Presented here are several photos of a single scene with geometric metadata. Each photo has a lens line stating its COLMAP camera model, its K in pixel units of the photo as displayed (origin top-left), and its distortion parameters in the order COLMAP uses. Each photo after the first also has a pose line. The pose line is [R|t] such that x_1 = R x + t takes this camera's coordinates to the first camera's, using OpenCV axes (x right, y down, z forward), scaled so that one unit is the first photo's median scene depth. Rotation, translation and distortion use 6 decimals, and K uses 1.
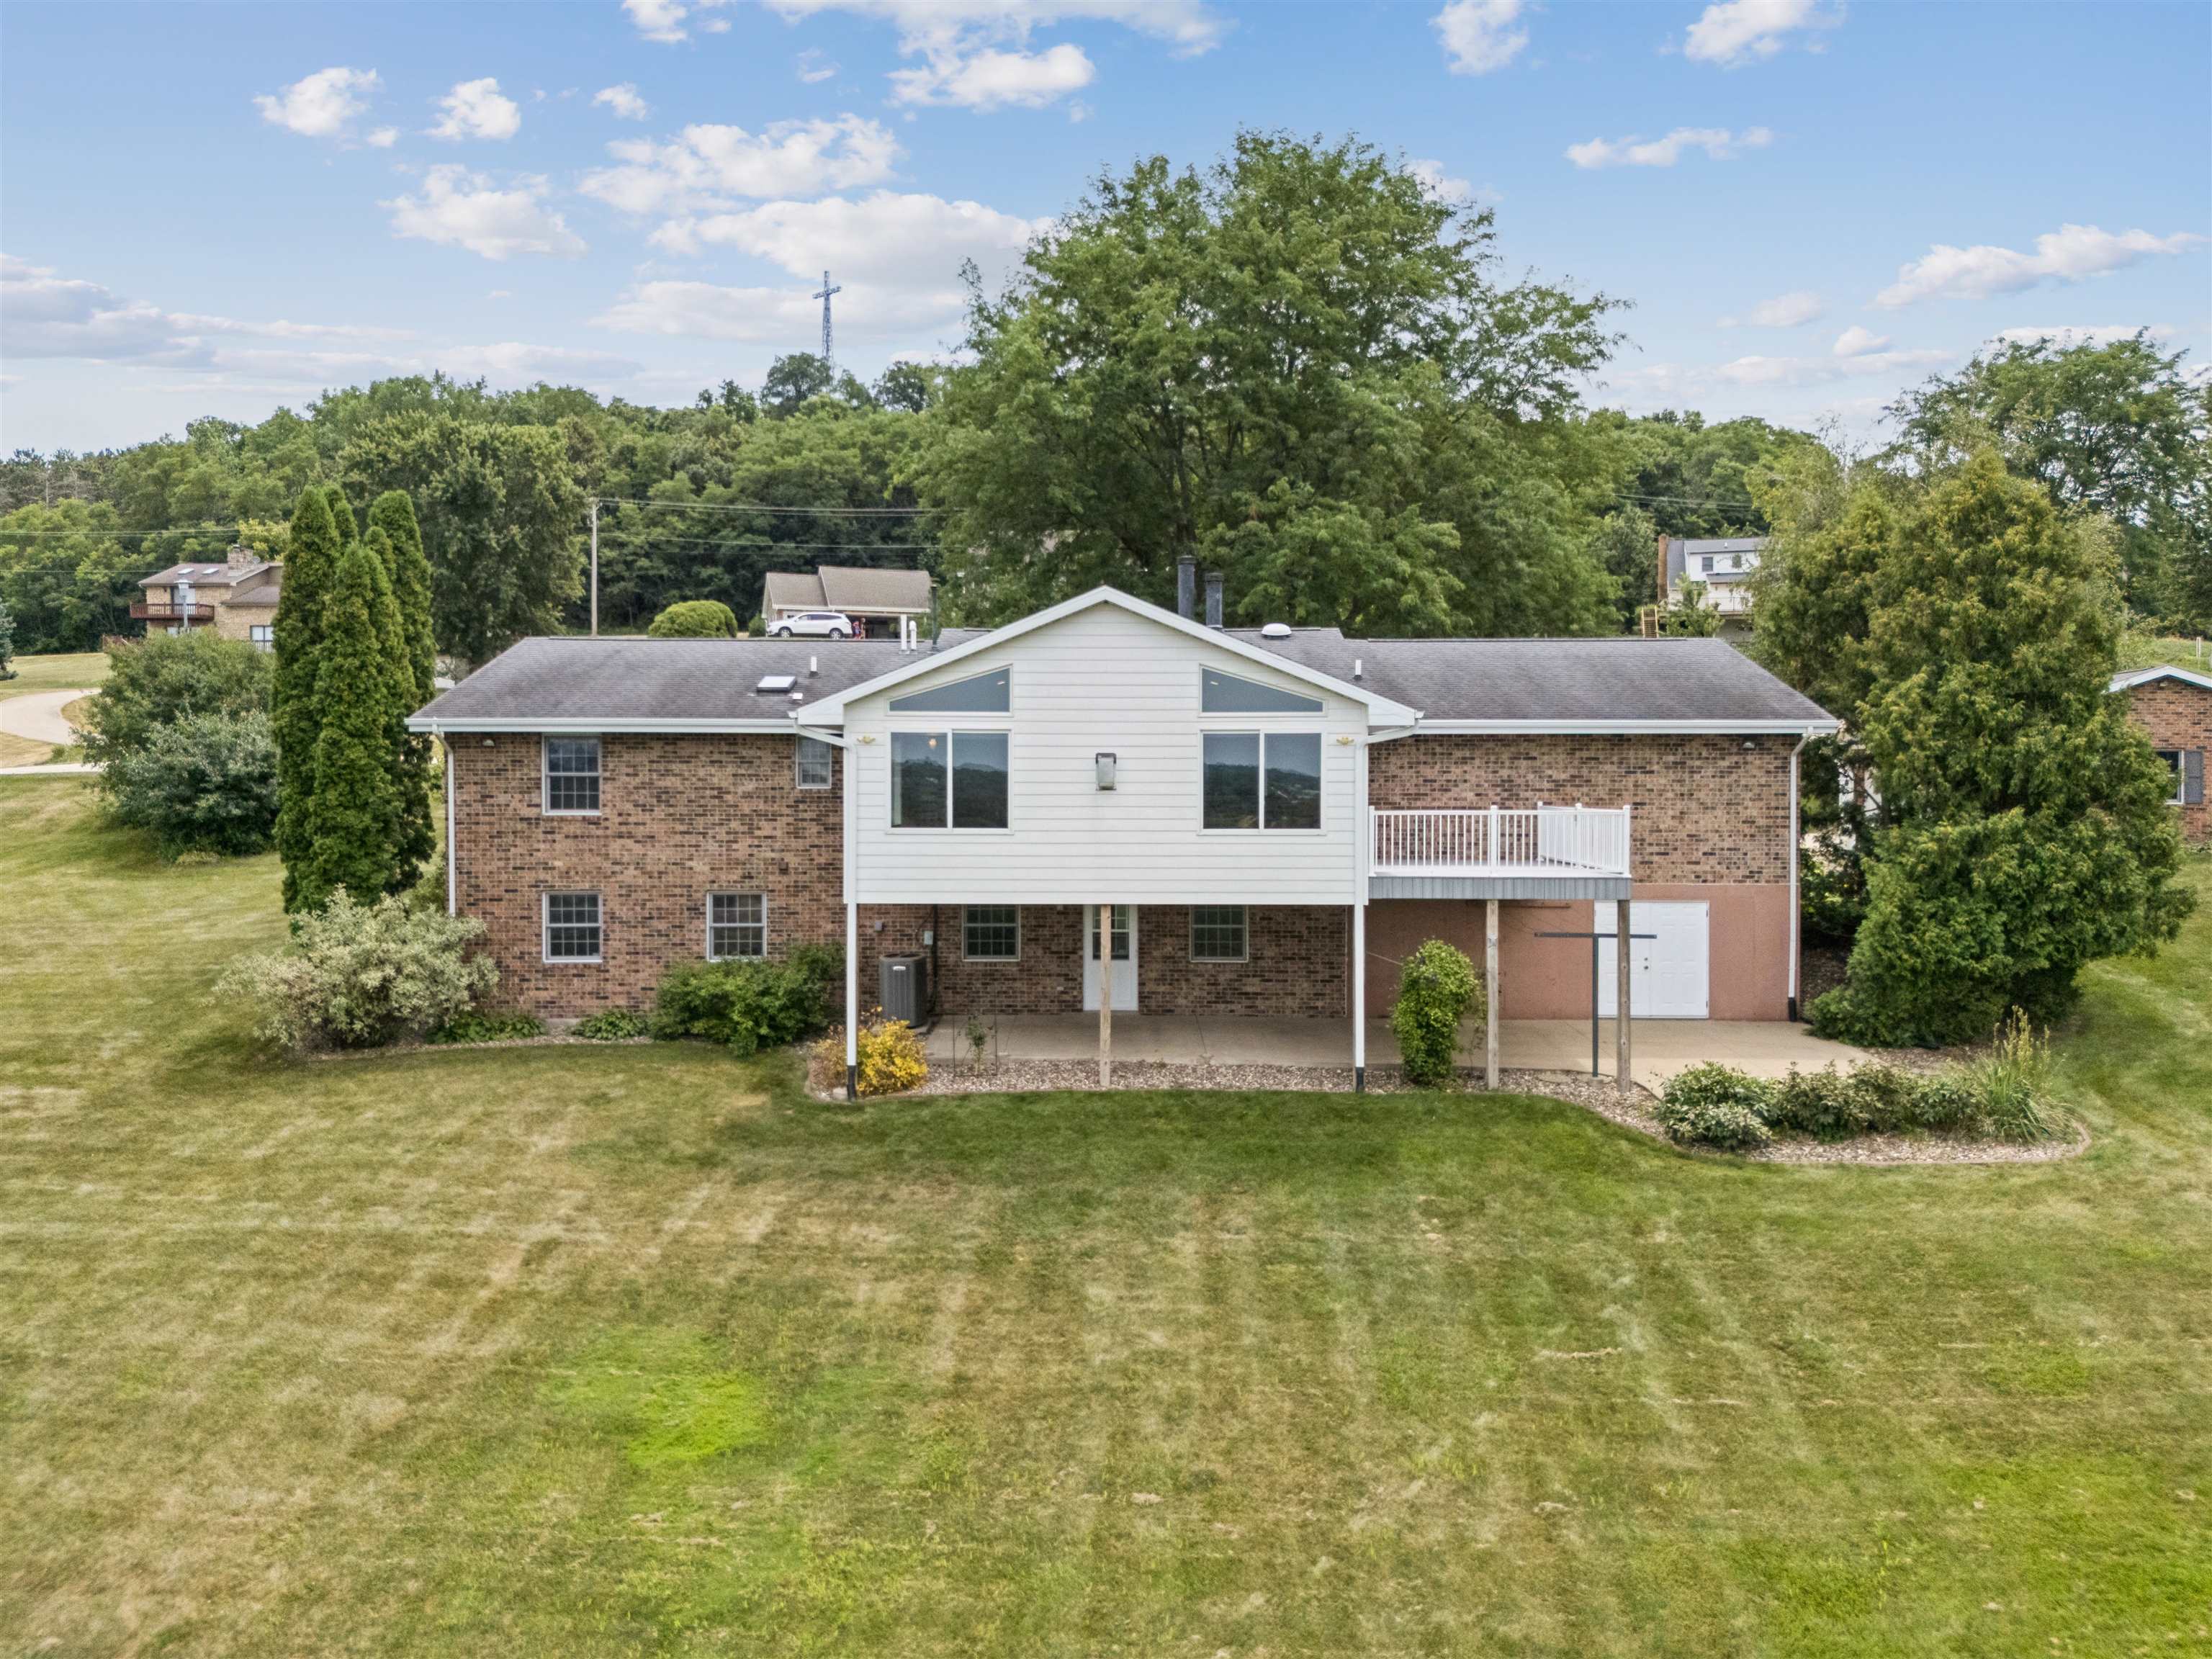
lens RADIAL K [[1661.0, 0, 1049.3], [0, 1661.0, 731.3], [0, 0, 1]] dist [0.054183, -0.050141]
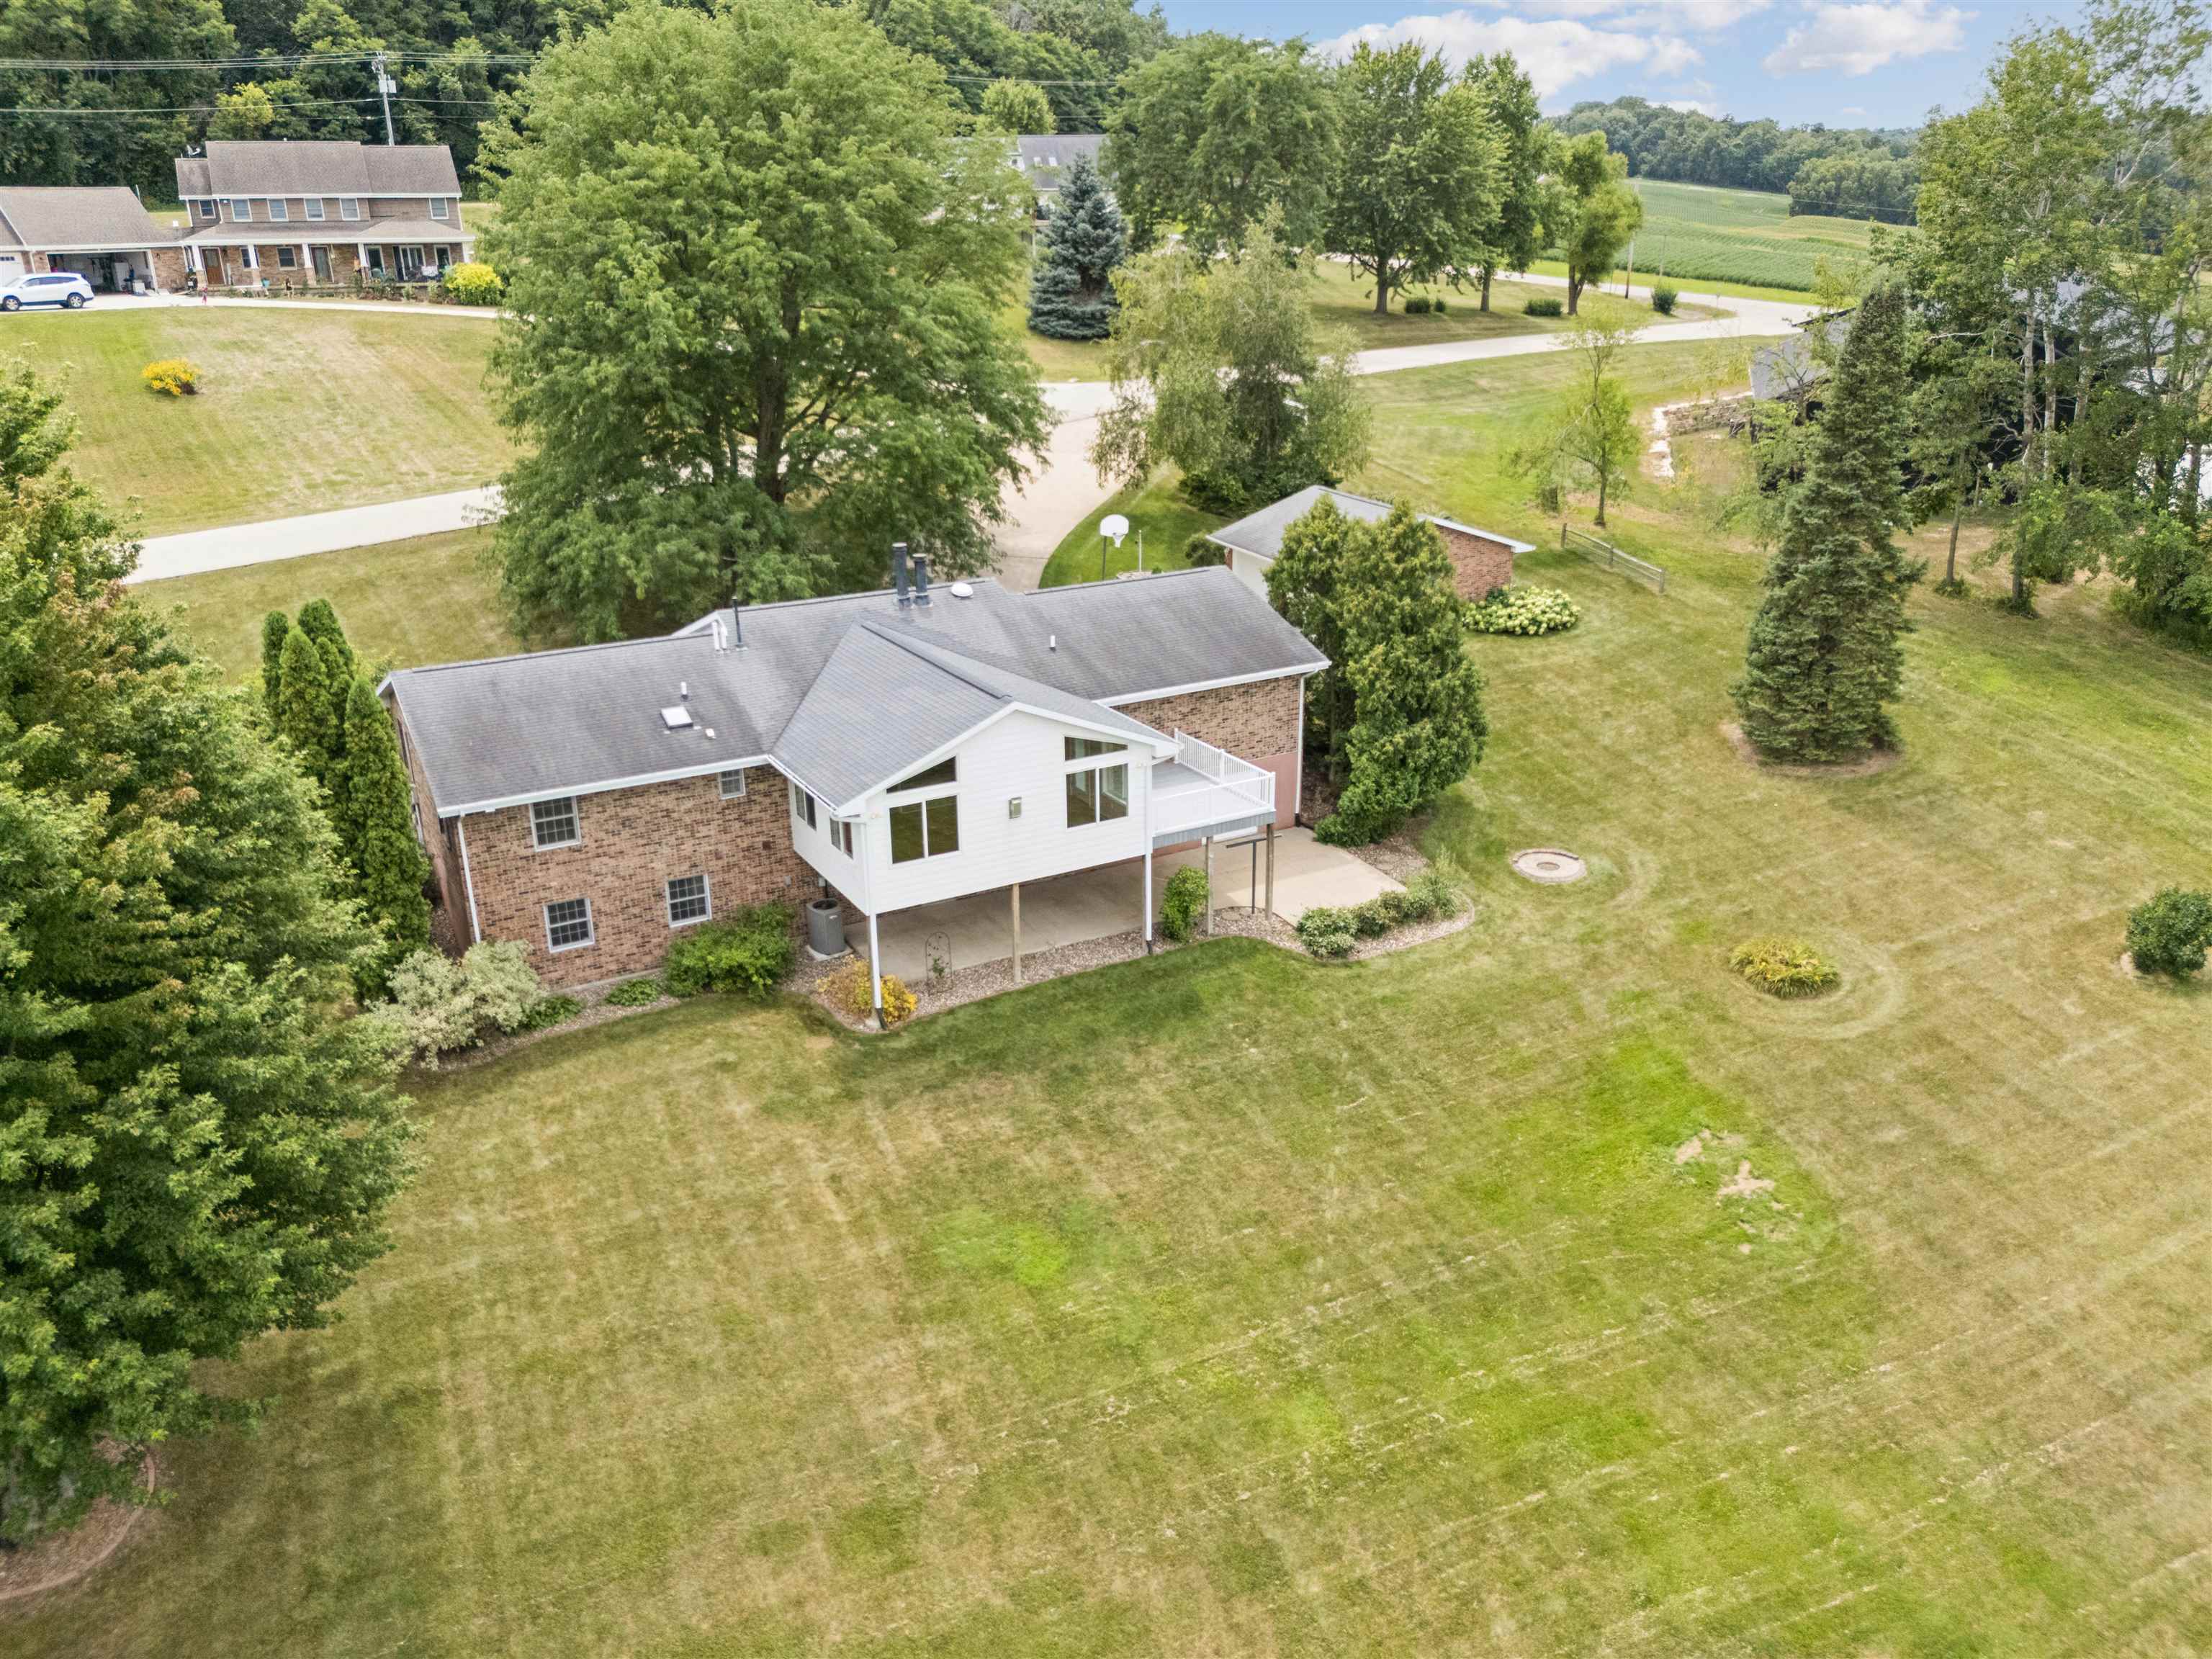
lens RADIAL K [[1661.0, 0, 1102.5], [0, 1661.0, 828.6], [0, 0, 1]] dist [0.054183, -0.050141]
pose [[0.863892, -0.186753, 0.467776, -0.587131], [0.011966, 0.936069, 0.351614, -0.472087], [-0.503535, -0.298159, 0.810897, -0.325222]]
